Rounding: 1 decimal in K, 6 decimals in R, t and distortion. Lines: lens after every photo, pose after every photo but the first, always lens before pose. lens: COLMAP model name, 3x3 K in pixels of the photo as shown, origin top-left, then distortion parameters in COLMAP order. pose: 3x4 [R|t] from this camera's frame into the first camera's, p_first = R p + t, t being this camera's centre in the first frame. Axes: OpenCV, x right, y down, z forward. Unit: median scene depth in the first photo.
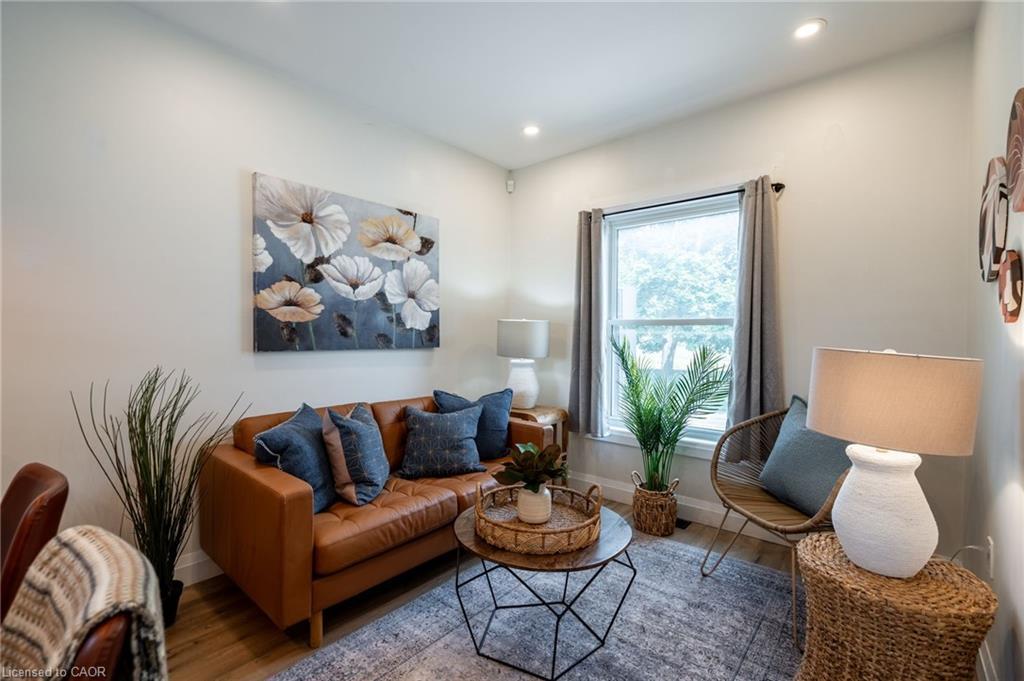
lens RADIAL K [[466.0, 0, 511.5], [0, 466.0, 334.7], [0, 0, 1]] dist [-0.005182, 0.002126]
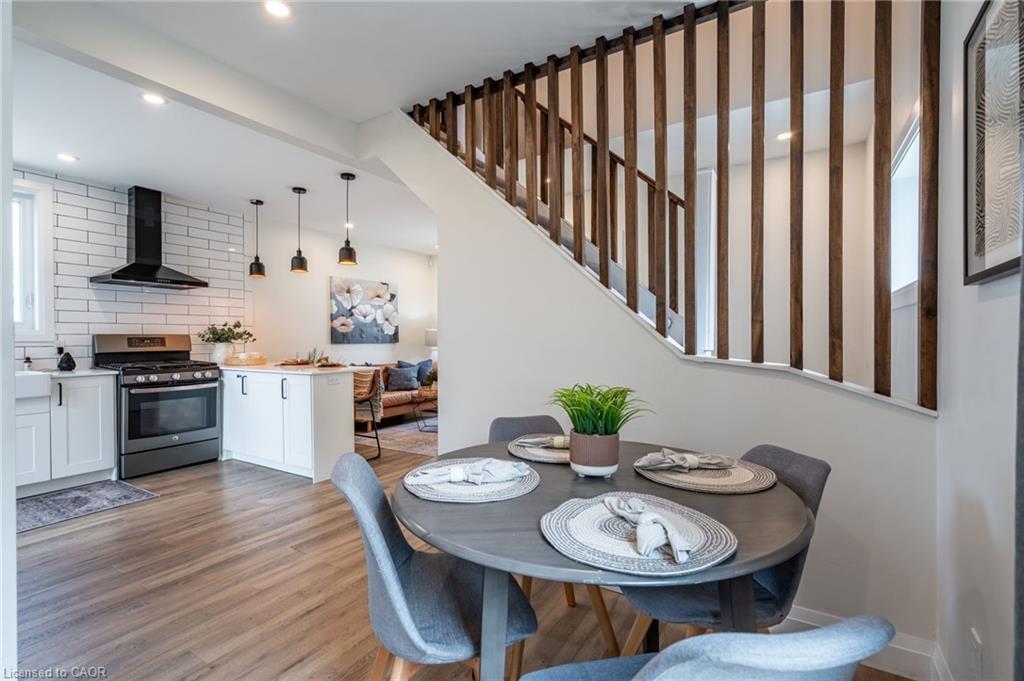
lens RADIAL K [[466.0, 0, 513.5], [0, 466.0, 341.4], [0, 0, 1]] dist [-0.005182, 0.002126]
pose [[0.988761, -0.015840, 0.148663, 0.065593], [0.014688, 0.999853, 0.008841, 0.013047], [-0.148781, -0.006559, 0.988848, -1.505696]]
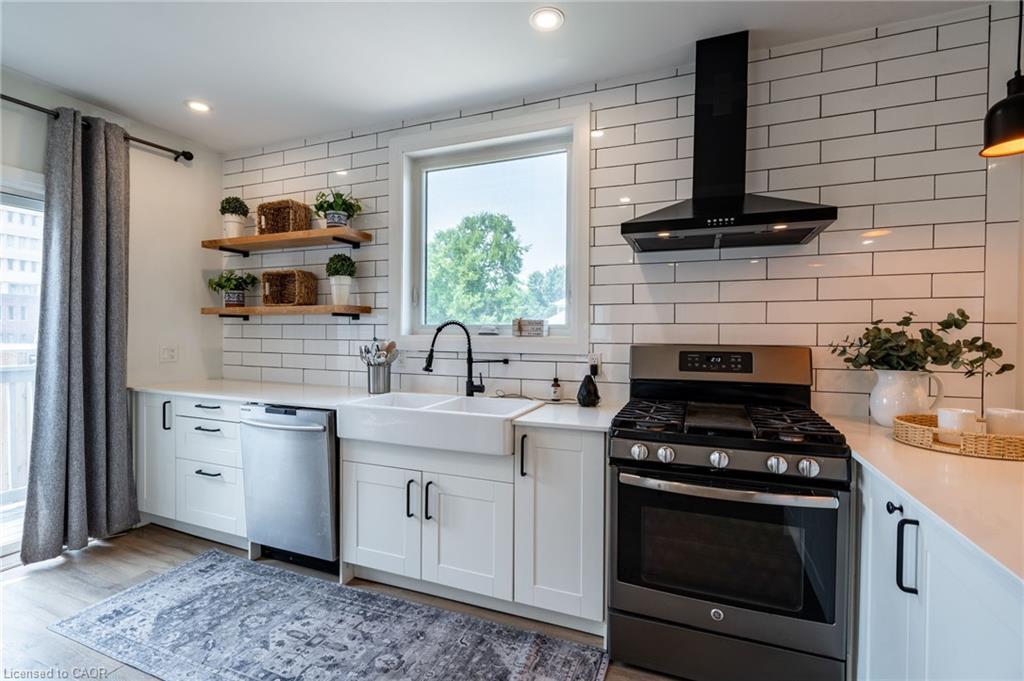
lens RADIAL K [[466.0, 0, 503.5], [0, 466.0, 340.8], [0, 0, 1]] dist [-0.005182, 0.002126]
pose [[0.302542, 0.001857, -0.953134, -0.311589], [-0.005119, 0.999987, 0.000323, -0.021023], [0.953122, 0.004782, 0.302548, -0.321293]]
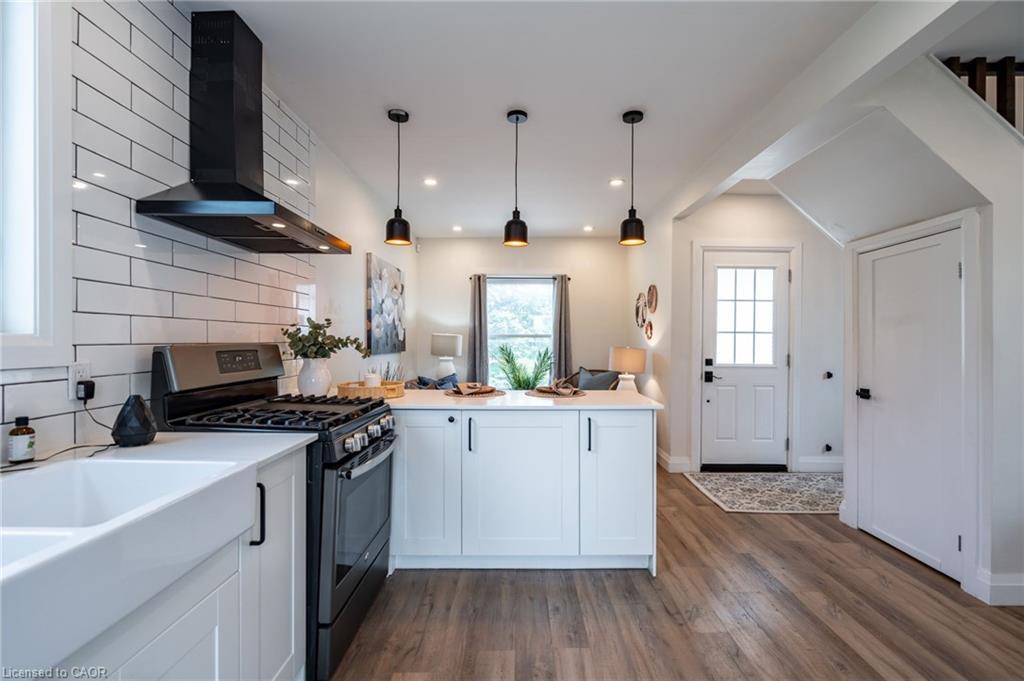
lens RADIAL K [[466.0, 0, 520.1], [0, 466.0, 344.6], [0, 0, 1]] dist [-0.005182, 0.002126]
pose [[0.763991, -0.014271, 0.645069, -1.057066], [0.005152, 0.999858, 0.016018, -0.023142], [-0.645206, -0.008914, 0.763957, -0.596796]]
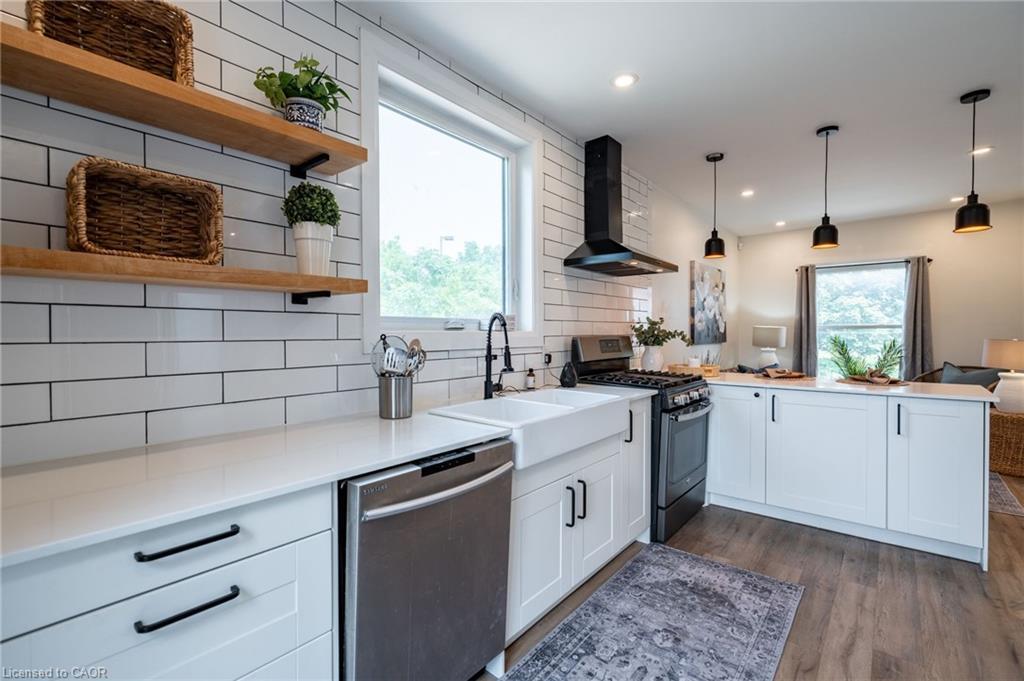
lens RADIAL K [[466.0, 0, 508.9], [0, 466.0, 340.3], [0, 0, 1]] dist [-0.005182, 0.002126]
pose [[0.999859, -0.014777, 0.007975, -1.188622], [0.014645, 0.999759, 0.016353, -0.026672], [-0.008215, -0.016233, 0.999834, -0.941095]]
